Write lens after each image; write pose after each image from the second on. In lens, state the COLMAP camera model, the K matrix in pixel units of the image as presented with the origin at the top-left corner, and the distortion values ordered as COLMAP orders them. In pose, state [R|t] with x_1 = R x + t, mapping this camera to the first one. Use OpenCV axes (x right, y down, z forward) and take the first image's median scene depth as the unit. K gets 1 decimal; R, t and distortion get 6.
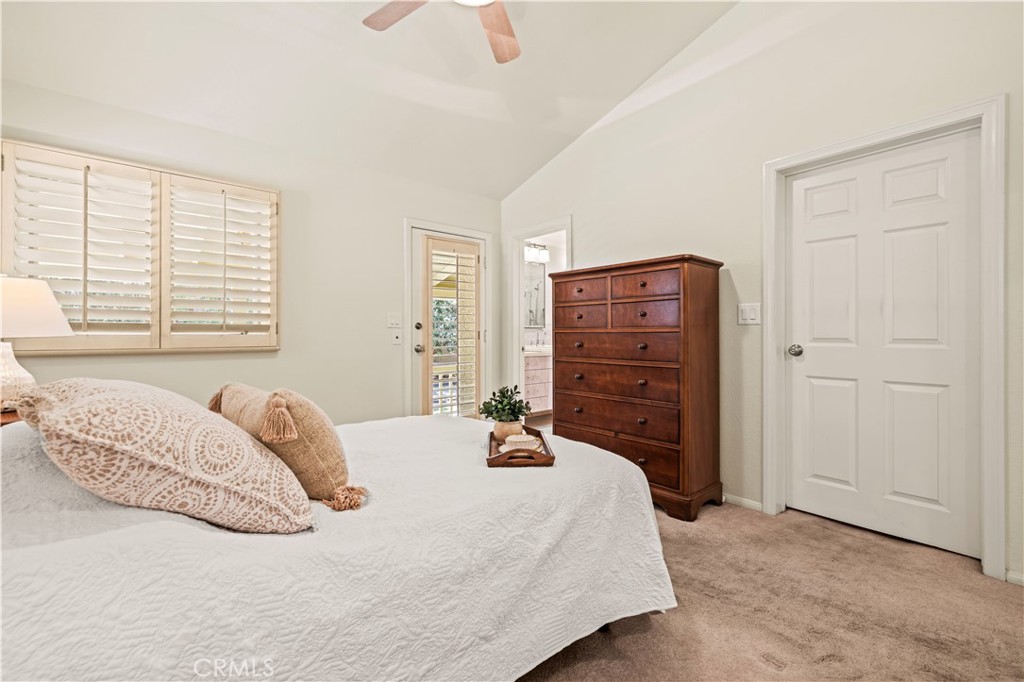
lens RADIAL K [[429.4, 0, 511.7], [0, 429.4, 332.4], [0, 0, 1]] dist [0.000449, 0.000024]
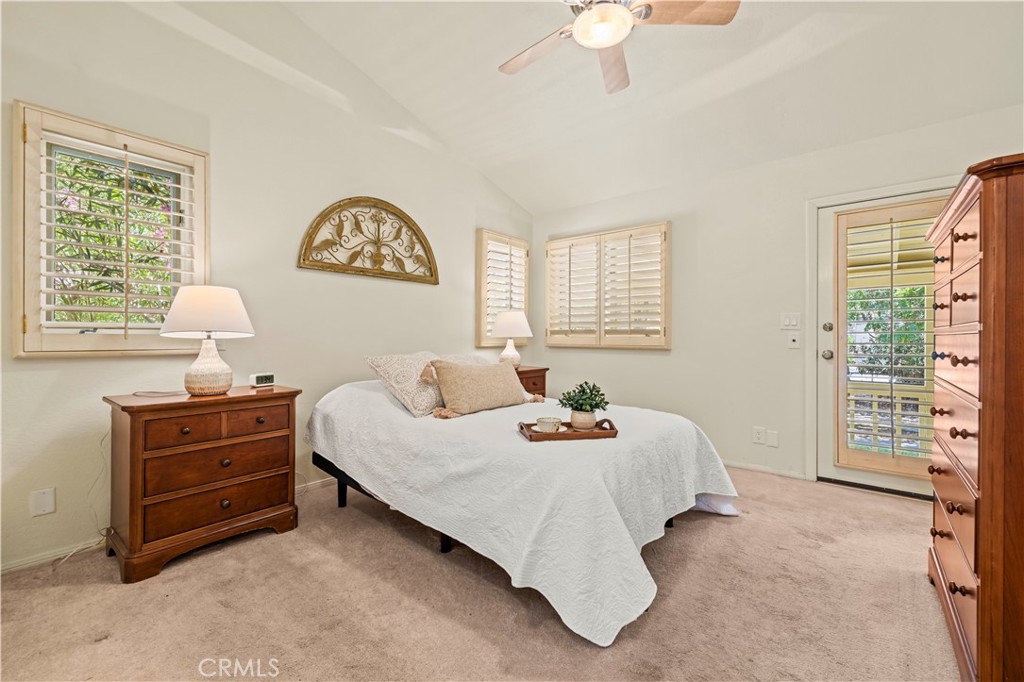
lens RADIAL K [[423.2, 0, 507.2], [0, 423.2, 341.0], [0, 0, 1]] dist [-0.000362, -0.000055]
pose [[0.179473, 0.010583, -0.983706, 0.670503], [0.000811, 0.999940, 0.010905, 0.003558], [0.983763, -0.002755, 0.179454, 0.371693]]
